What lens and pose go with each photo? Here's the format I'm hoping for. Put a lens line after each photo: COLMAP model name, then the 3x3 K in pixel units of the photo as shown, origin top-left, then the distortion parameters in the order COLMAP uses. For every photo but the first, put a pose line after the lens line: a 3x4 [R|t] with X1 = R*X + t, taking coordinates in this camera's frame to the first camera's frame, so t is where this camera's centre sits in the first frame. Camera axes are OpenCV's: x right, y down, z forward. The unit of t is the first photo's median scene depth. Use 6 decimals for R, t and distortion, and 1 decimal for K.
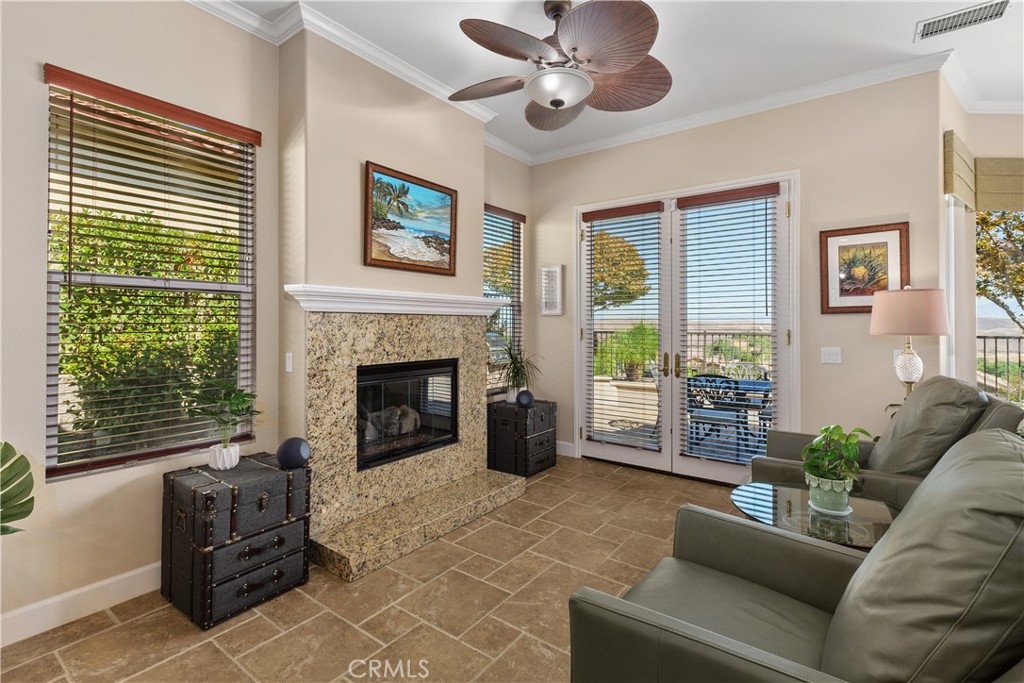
lens RADIAL K [[476.8, 0, 508.3], [0, 476.8, 325.5], [0, 0, 1]] dist [-0.001459, -0.000354]
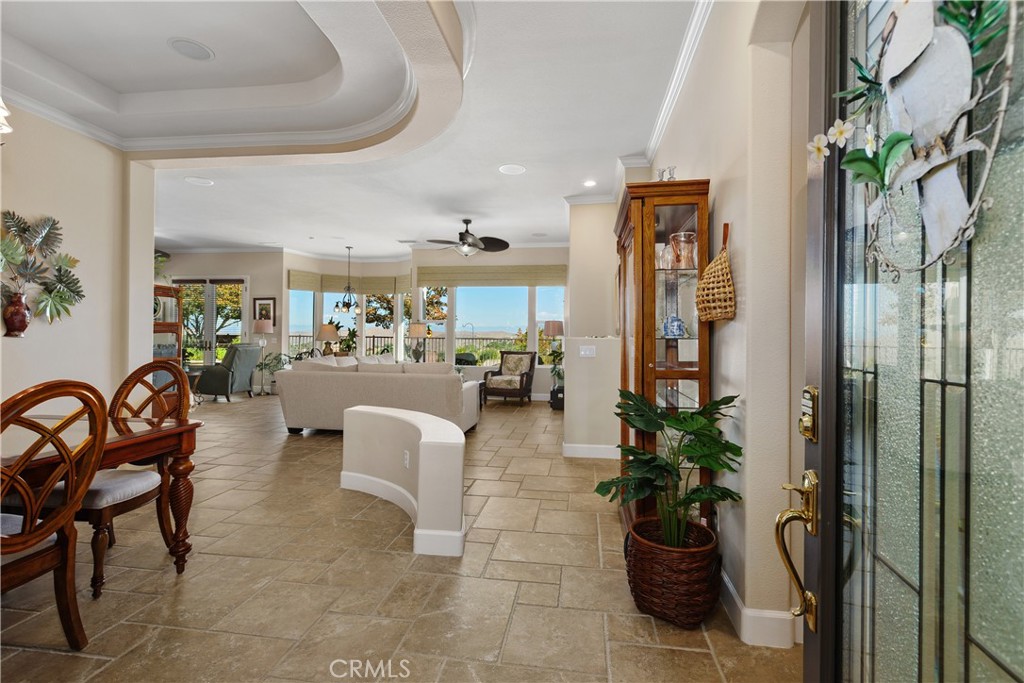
lens RADIAL K [[472.1, 0, 513.6], [0, 472.1, 327.2], [0, 0, 1]] dist [0.000515, -0.000130]
pose [[0.874744, 0.014120, 0.484380, 0.651995], [-0.007443, 0.999849, -0.015704, 0.016040], [-0.484529, 0.010132, 0.874717, -2.322474]]
